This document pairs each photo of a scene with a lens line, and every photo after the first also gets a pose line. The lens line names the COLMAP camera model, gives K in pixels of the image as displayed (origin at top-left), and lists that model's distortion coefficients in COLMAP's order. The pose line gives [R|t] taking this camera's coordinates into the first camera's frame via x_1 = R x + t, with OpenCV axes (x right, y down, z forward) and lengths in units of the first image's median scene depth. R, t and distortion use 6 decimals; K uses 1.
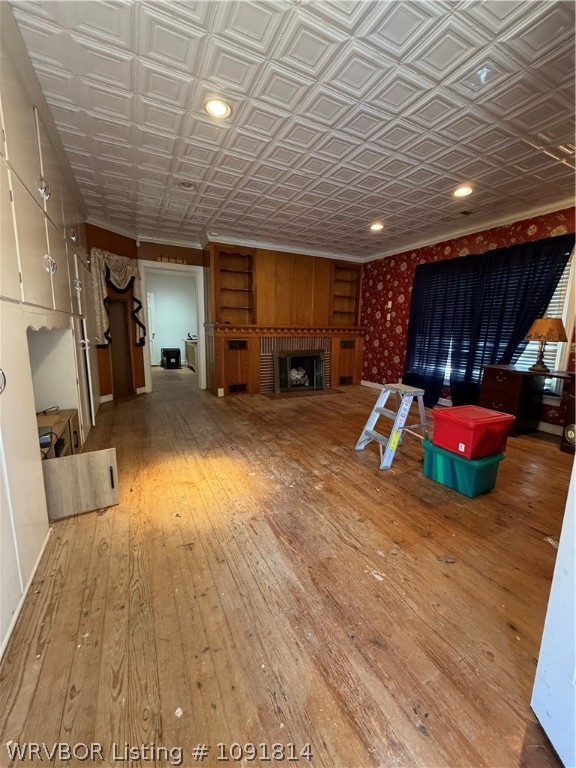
lens RADIAL K [[307.4, 0, 286.5], [0, 307.4, 383.9], [0, 0, 1]] dist [0.003108, 0.000274]
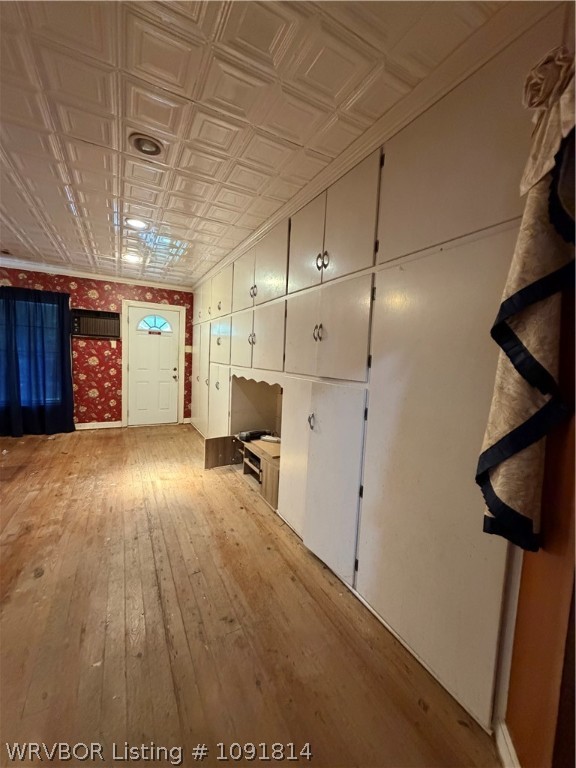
lens RADIAL K [[307.4, 0, 287.4], [0, 307.4, 381.4], [0, 0, 1]] dist [0.003108, 0.000274]
pose [[-0.997332, -0.060594, -0.040698, -0.684823], [-0.068925, 0.965322, 0.251801, -0.445636], [0.024029, 0.253934, -0.966923, 1.941356]]
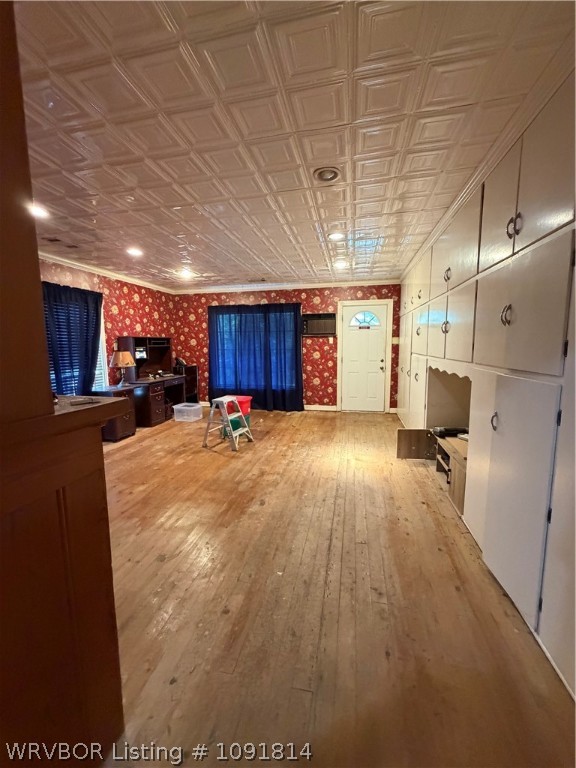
lens RADIAL K [[307.4, 0, 288.8], [0, 307.4, 381.3], [0, 0, 1]] dist [0.003108, 0.000274]
pose [[-0.786064, -0.086575, 0.612053, -0.834399], [0.103311, 0.957817, 0.268166, -0.461952], [-0.609451, 0.274027, -0.743961, 1.956340]]
